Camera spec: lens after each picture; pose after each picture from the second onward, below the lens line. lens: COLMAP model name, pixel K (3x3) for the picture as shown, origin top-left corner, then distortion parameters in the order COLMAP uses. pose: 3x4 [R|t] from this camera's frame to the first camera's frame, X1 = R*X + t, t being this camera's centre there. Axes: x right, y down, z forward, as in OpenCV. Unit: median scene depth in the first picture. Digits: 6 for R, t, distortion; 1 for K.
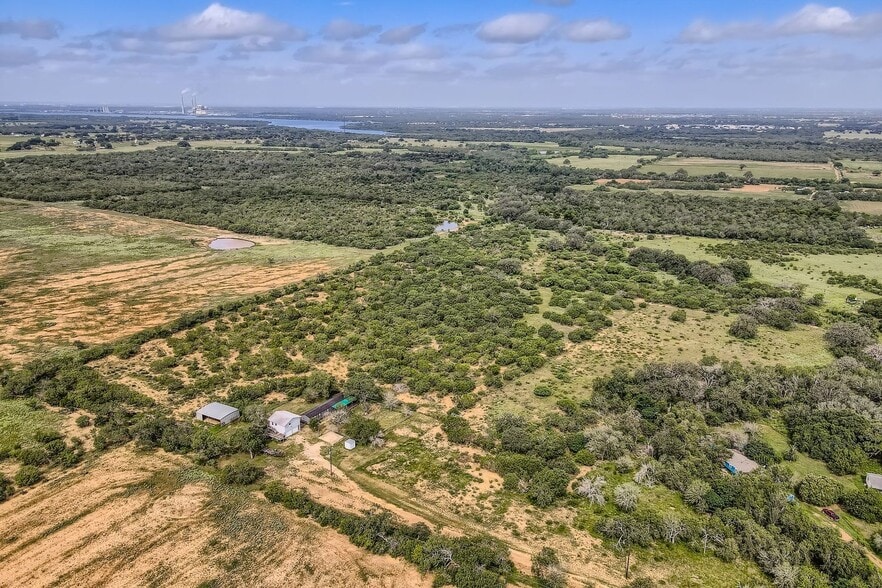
lens RADIAL K [[609.1, 0, 441.0], [0, 609.1, 294.0], [0, 0, 1]] dist [0.004197, 0.002805]
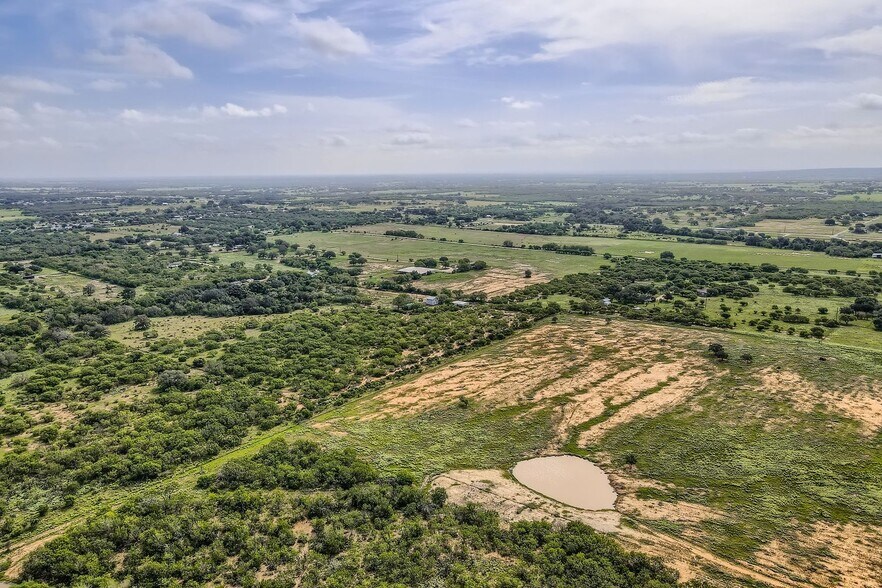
lens RADIAL K [[609.1, 0, 441.0], [0, 609.1, 294.0], [0, 0, 1]] dist [0.004197, 0.002805]
pose [[-0.979049, -0.045421, 0.198496, -0.467053], [0.056500, 0.875933, 0.479114, -0.603129], [-0.195631, 0.480291, -0.855014, 1.861715]]
